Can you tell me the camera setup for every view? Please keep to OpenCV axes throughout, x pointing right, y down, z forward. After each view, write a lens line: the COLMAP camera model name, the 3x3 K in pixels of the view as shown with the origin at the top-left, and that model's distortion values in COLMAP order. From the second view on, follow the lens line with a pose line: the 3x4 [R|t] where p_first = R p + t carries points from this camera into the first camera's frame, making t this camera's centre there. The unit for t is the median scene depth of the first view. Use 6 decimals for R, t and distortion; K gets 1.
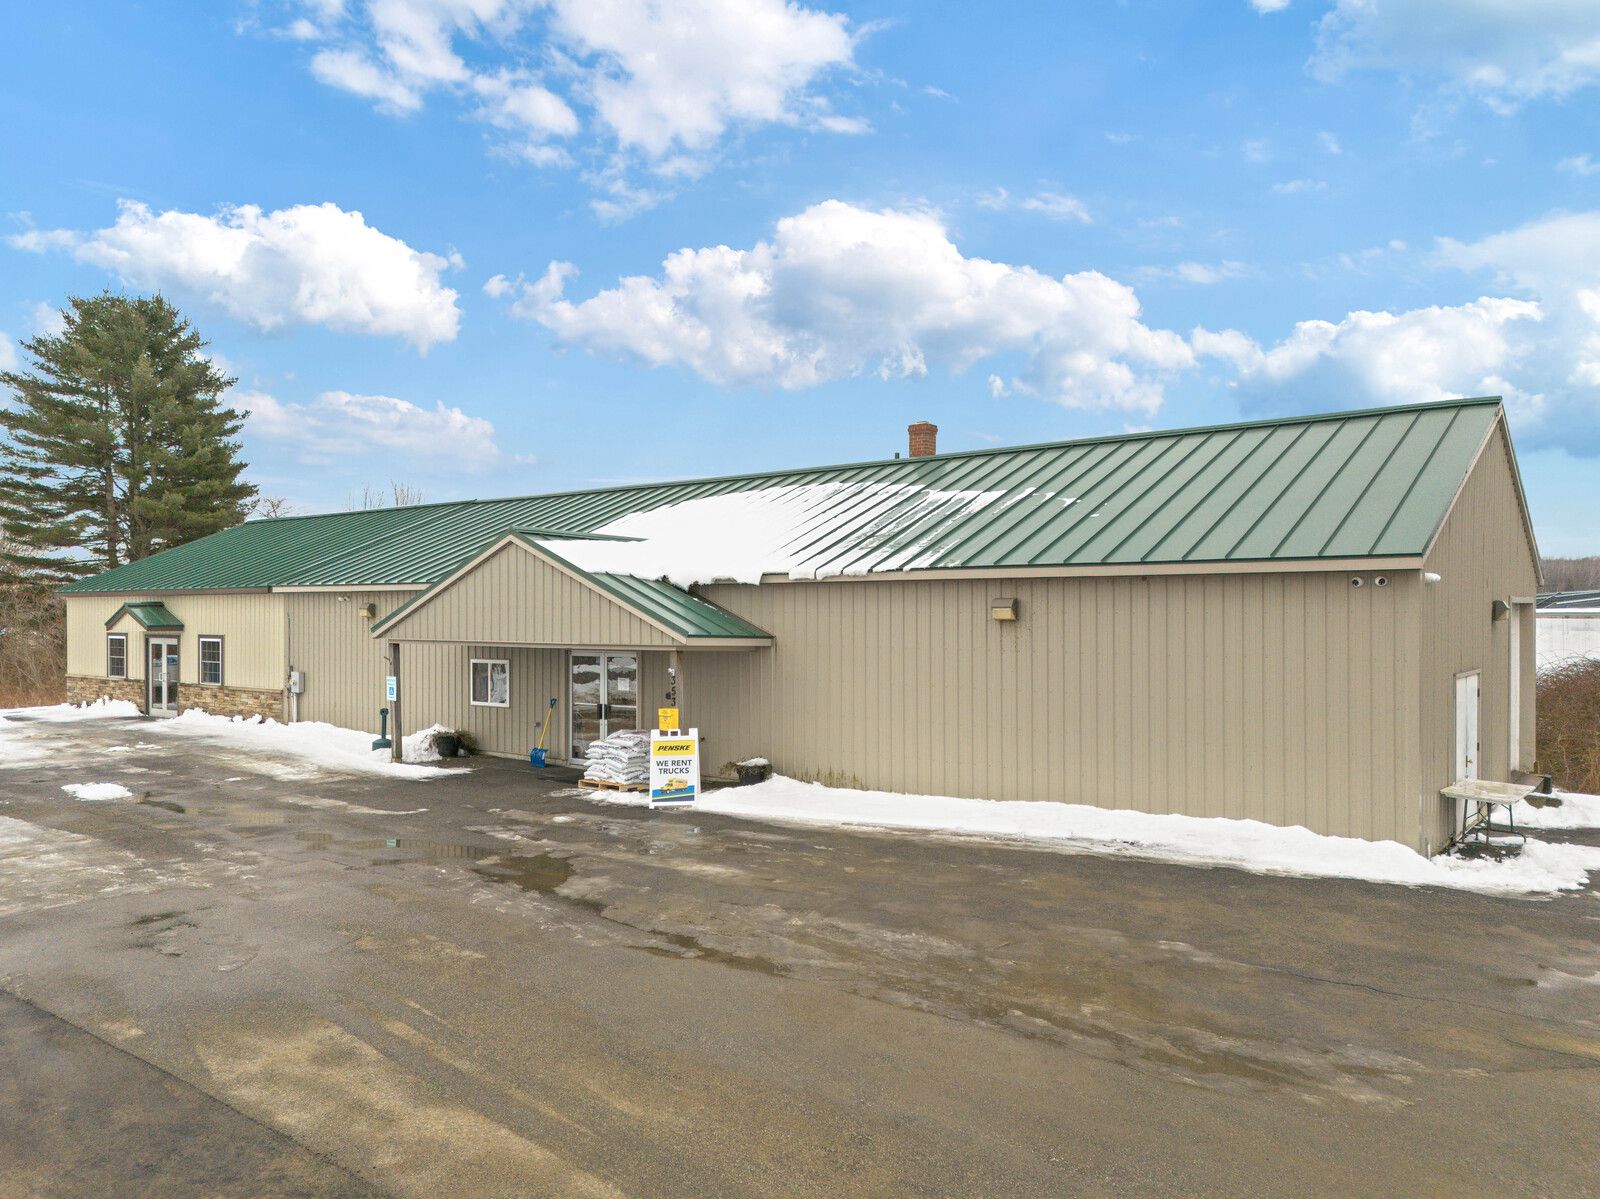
lens RADIAL K [[1109.0, 0, 797.4], [0, 1109.0, 635.4], [0, 0, 1]] dist [0.052385, -0.003695]
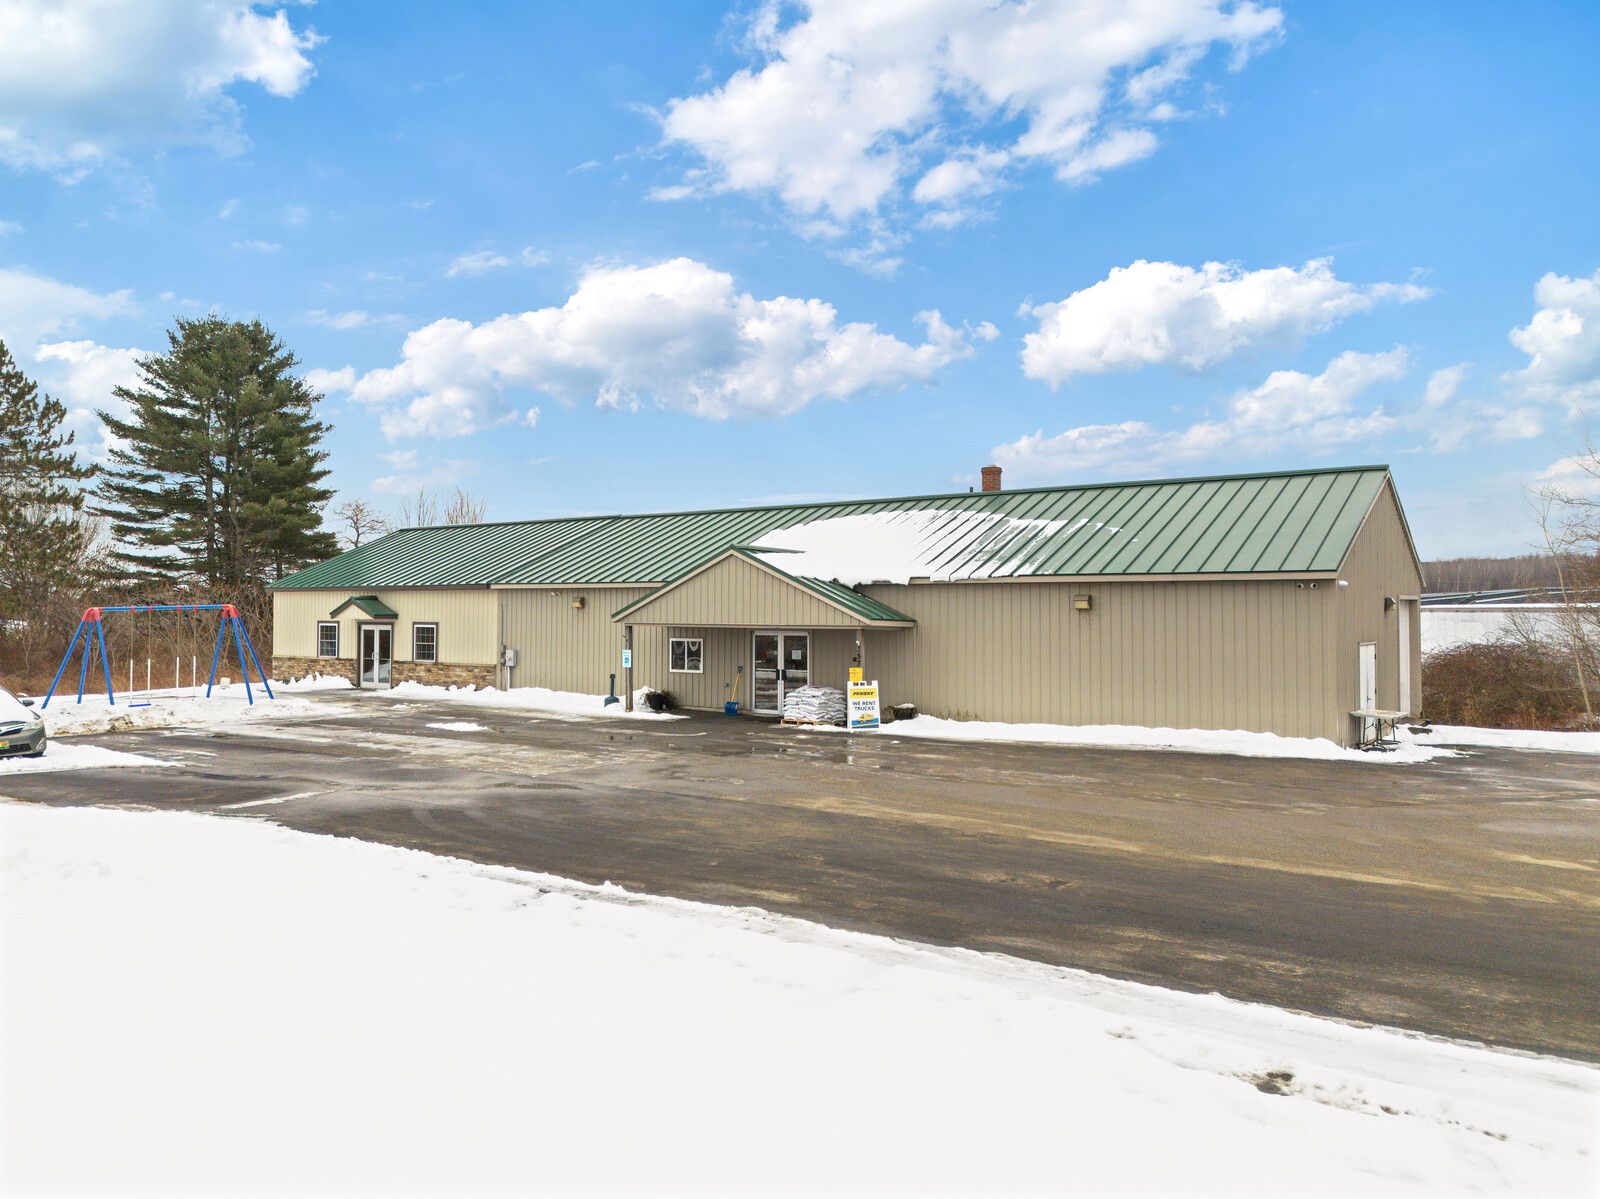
lens RADIAL K [[1268.1, 0, 800.0], [0, 1268.1, 599.5], [0, 0, 1]] dist [0.088179, 0.002115]
pose [[0.995596, 0.003010, 0.093704, -0.291218], [-0.000252, 0.999567, -0.029428, 0.020134], [-0.093752, 0.029274, 0.995165, -0.573932]]
